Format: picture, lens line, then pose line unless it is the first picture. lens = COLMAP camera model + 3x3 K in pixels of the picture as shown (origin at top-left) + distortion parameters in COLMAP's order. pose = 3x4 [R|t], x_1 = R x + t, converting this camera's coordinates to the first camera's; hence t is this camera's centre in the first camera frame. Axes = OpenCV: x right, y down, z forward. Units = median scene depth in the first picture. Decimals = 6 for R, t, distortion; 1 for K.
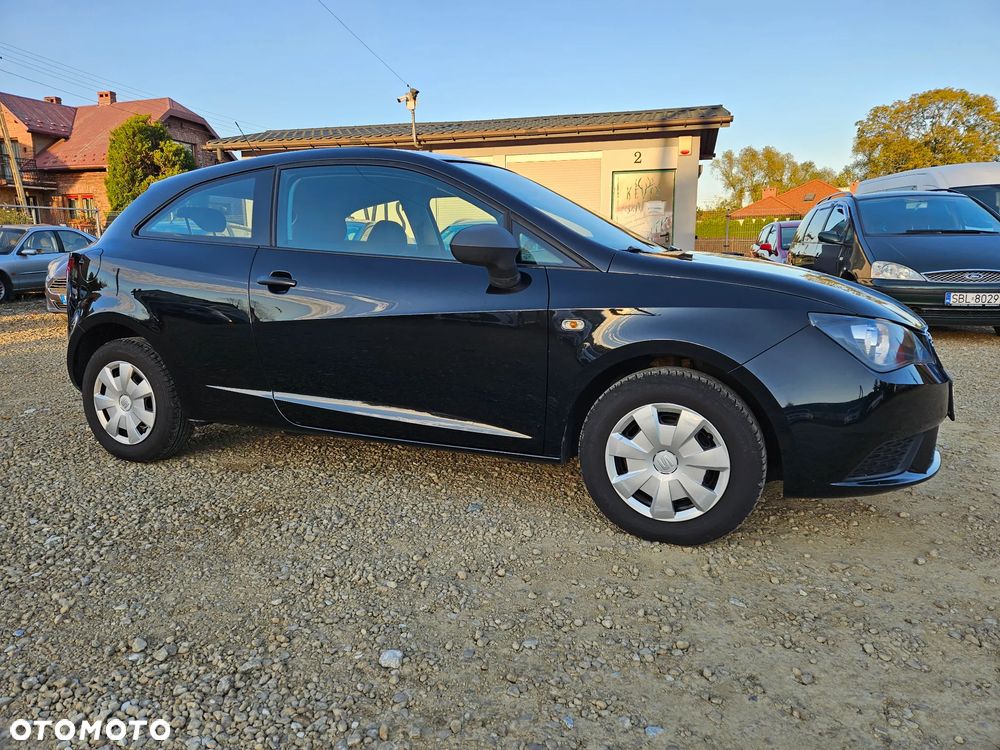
lens RADIAL K [[622.3, 0, 500.0], [0, 622.3, 368.2], [0, 0, 1]] dist [0.059244, -0.040609]
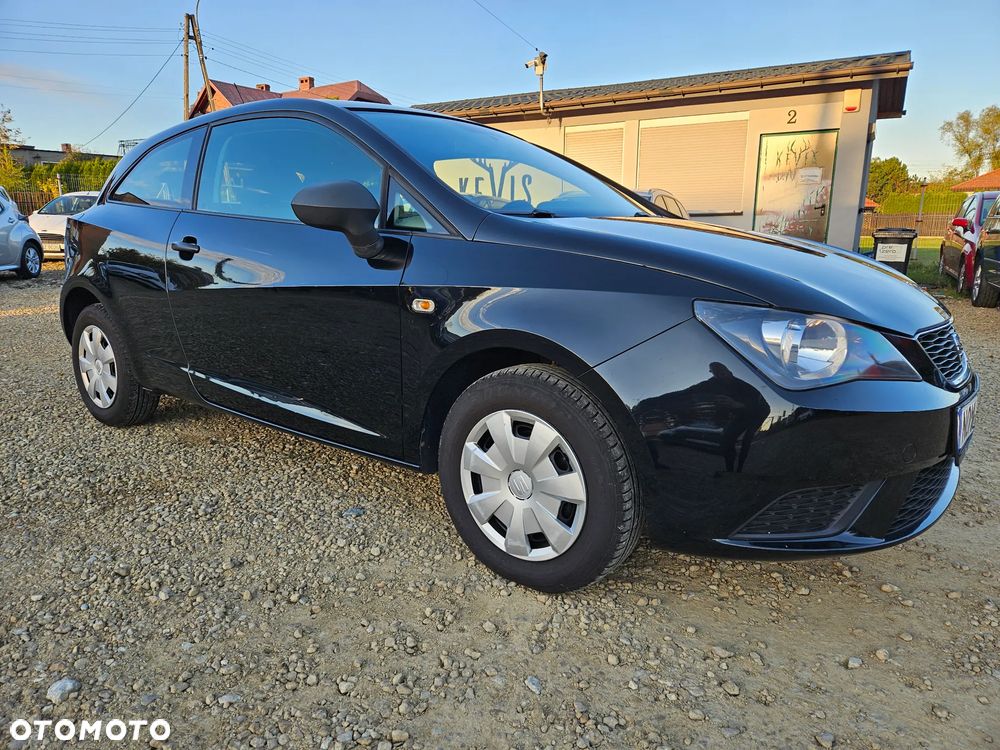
lens RADIAL K [[631.1, 0, 500.0], [0, 631.1, 375.0], [0, 0, 1]] dist [0.061435, -0.044519]
pose [[0.970700, 0.061990, -0.232162, 0.371434], [-0.051685, 0.997400, 0.050218, -0.023324], [0.234671, -0.036747, 0.971380, 0.202112]]
